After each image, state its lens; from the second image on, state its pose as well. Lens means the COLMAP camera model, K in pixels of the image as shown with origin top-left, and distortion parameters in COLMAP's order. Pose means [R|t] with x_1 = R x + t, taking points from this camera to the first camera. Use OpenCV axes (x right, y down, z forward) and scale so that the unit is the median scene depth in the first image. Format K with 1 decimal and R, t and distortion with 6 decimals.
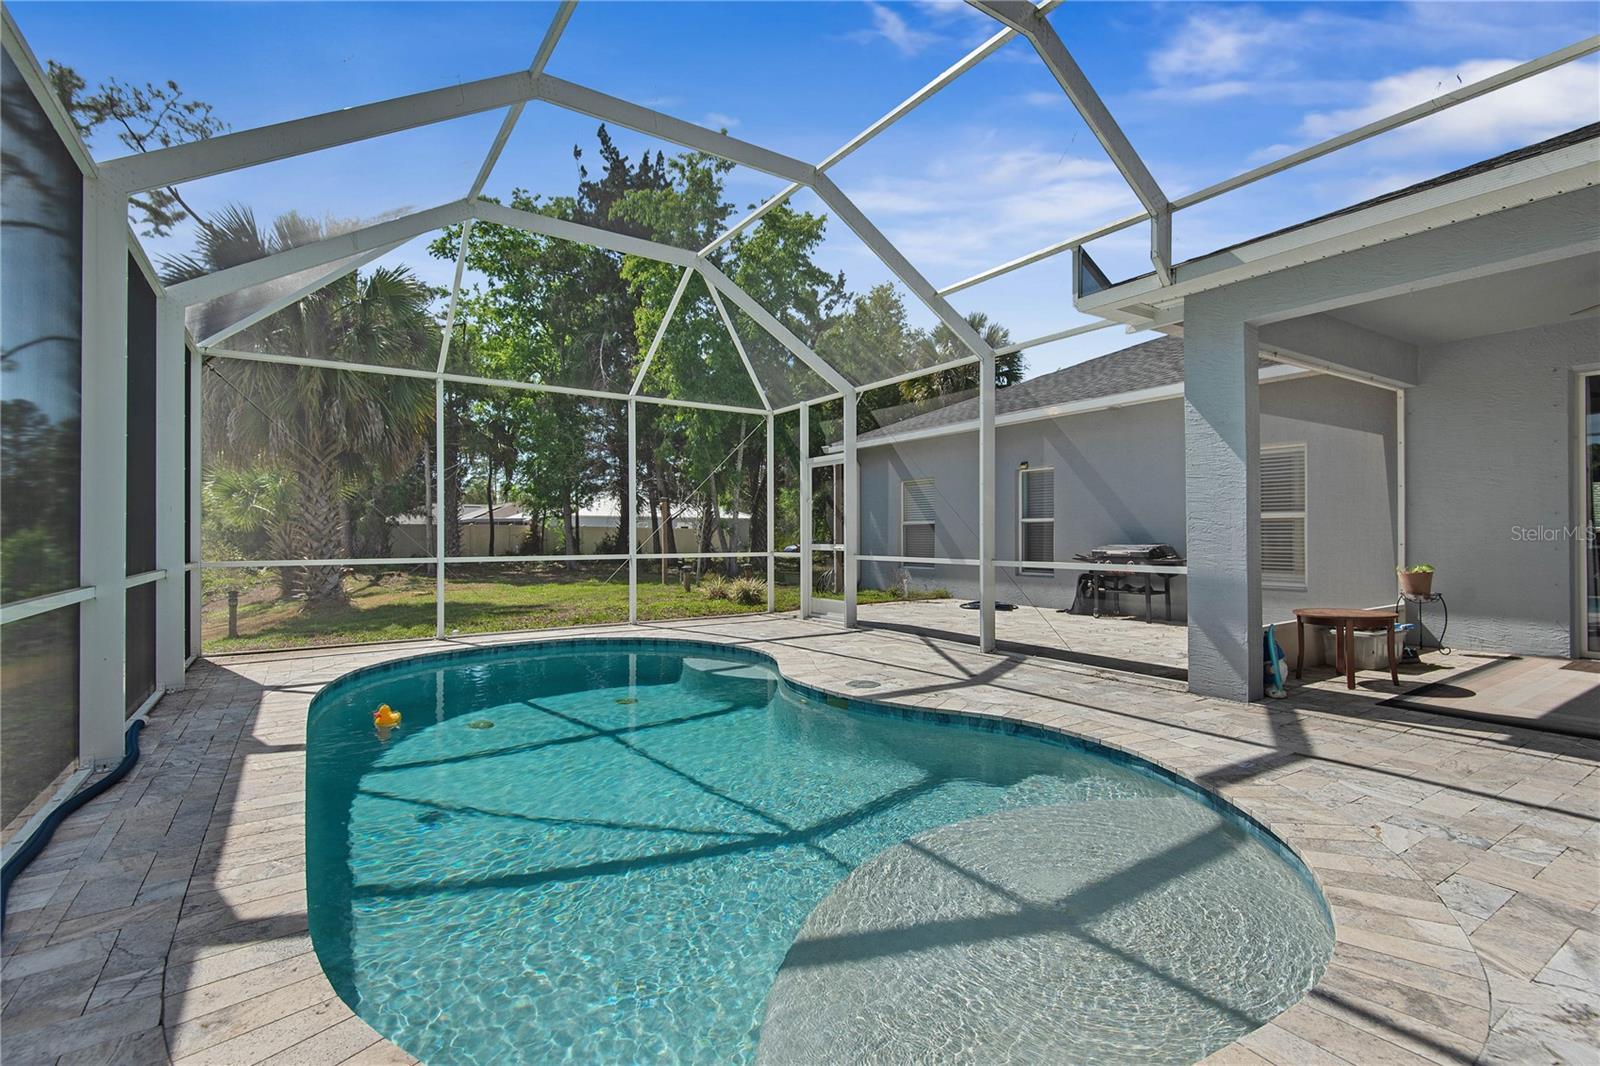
lens RADIAL K [[729.1, 0, 821.1], [0, 729.1, 532.5], [0, 0, 1]] dist [0.013340, -0.003583]
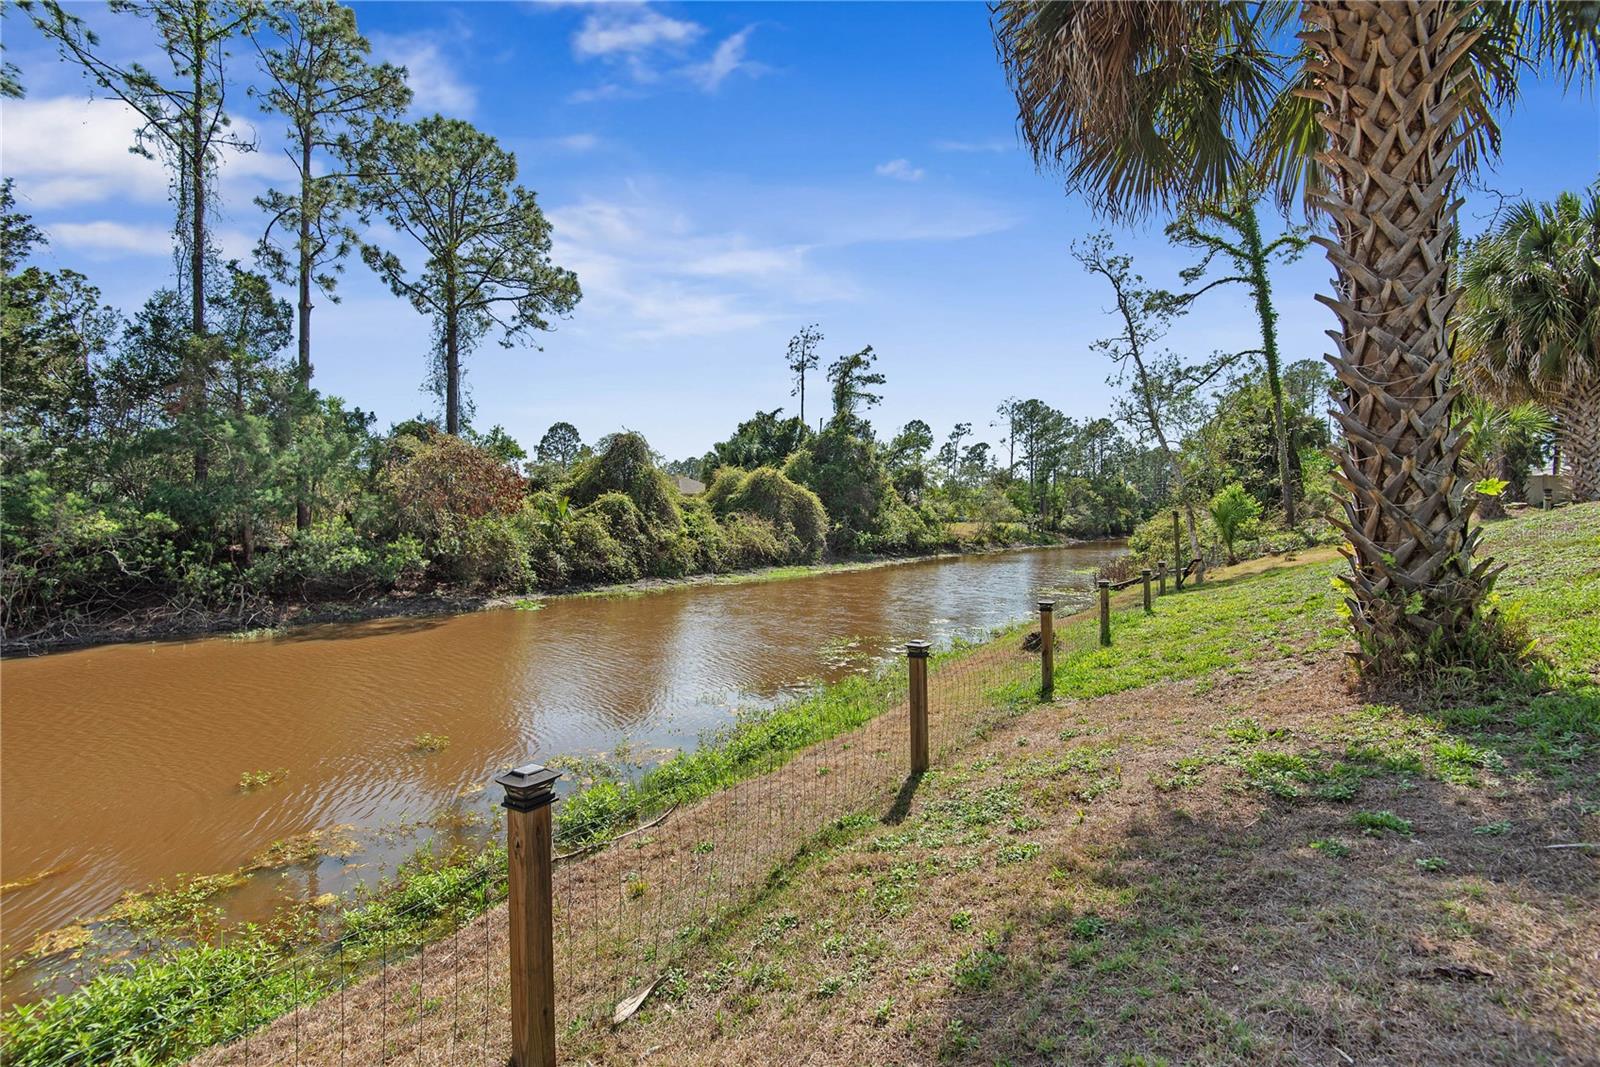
lens RADIAL K [[729.1, 0, 790.3], [0, 729.1, 553.3], [0, 0, 1]] dist [0.013340, -0.003583]
pose [[0.395769, 0.030498, -0.917844, -0.145008], [0.009495, 0.999259, 0.037297, 0.178396], [0.918301, -0.023476, 0.395186, -1.081519]]
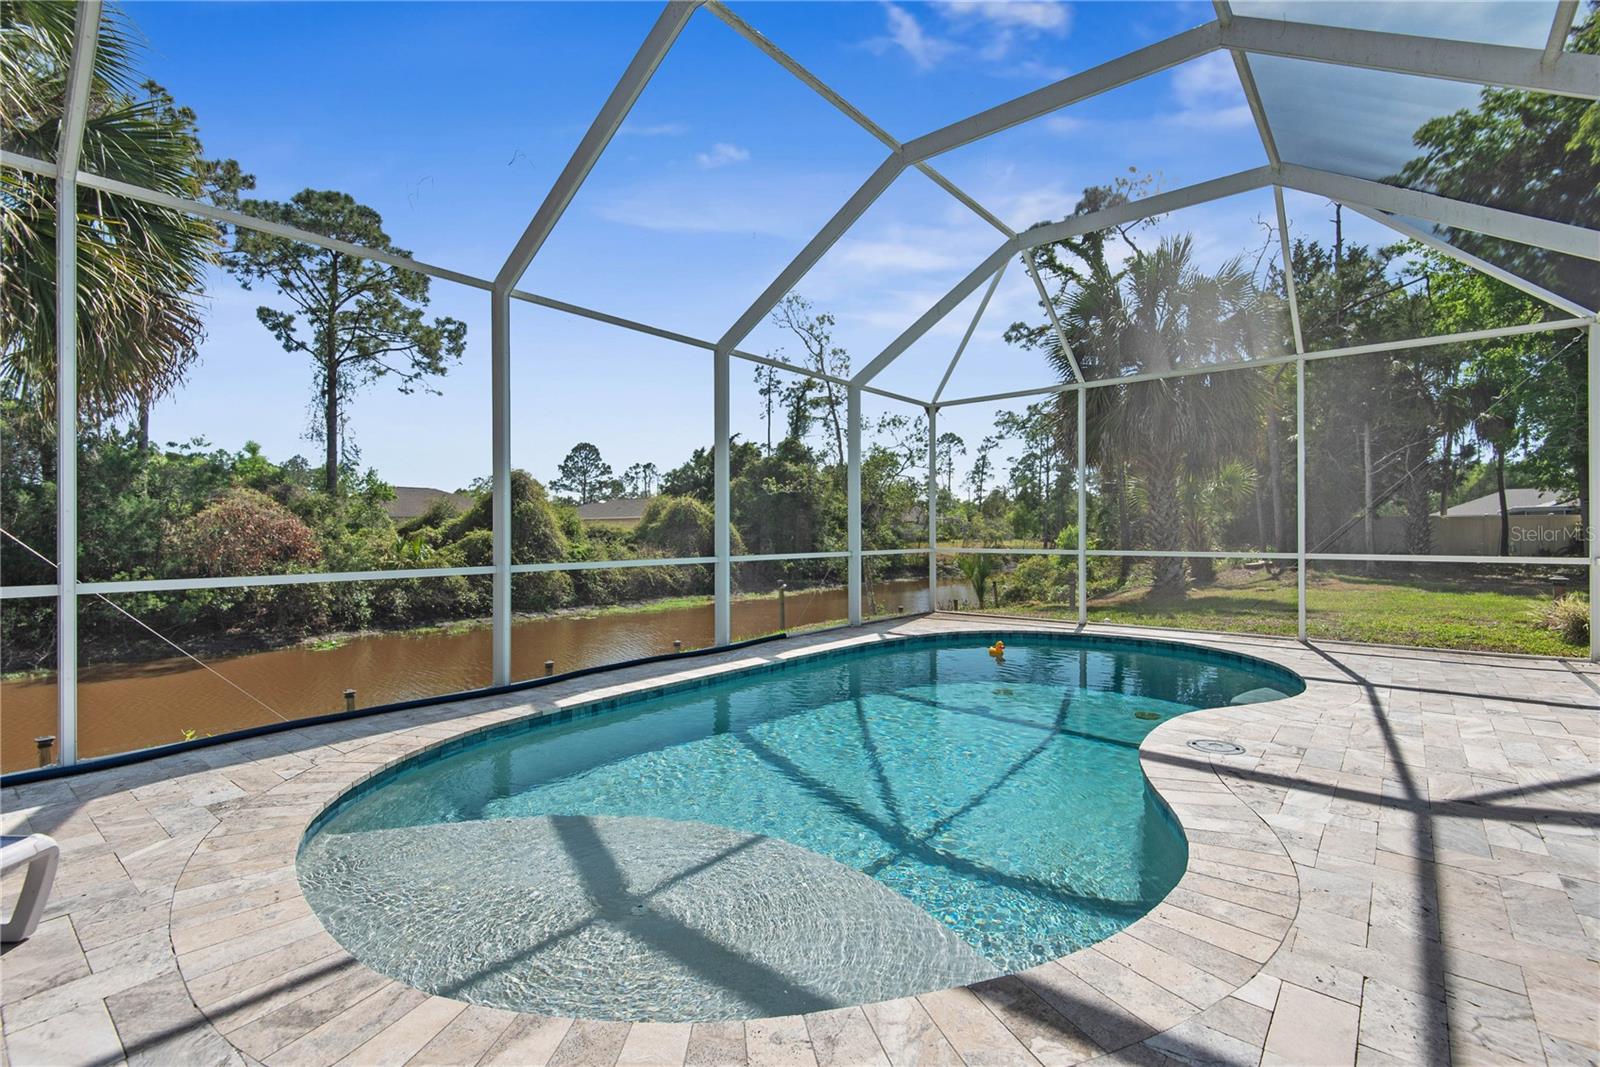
lens RADIAL K [[729.1, 0, 802.9], [0, 729.1, 533.0], [0, 0, 1]] dist [0.013340, -0.003583]
pose [[0.278055, 0.000553, -0.960565, 0.373441], [0.008101, 0.999963, 0.002920, 0.002891], [0.960531, -0.008593, 0.278040, 0.267043]]
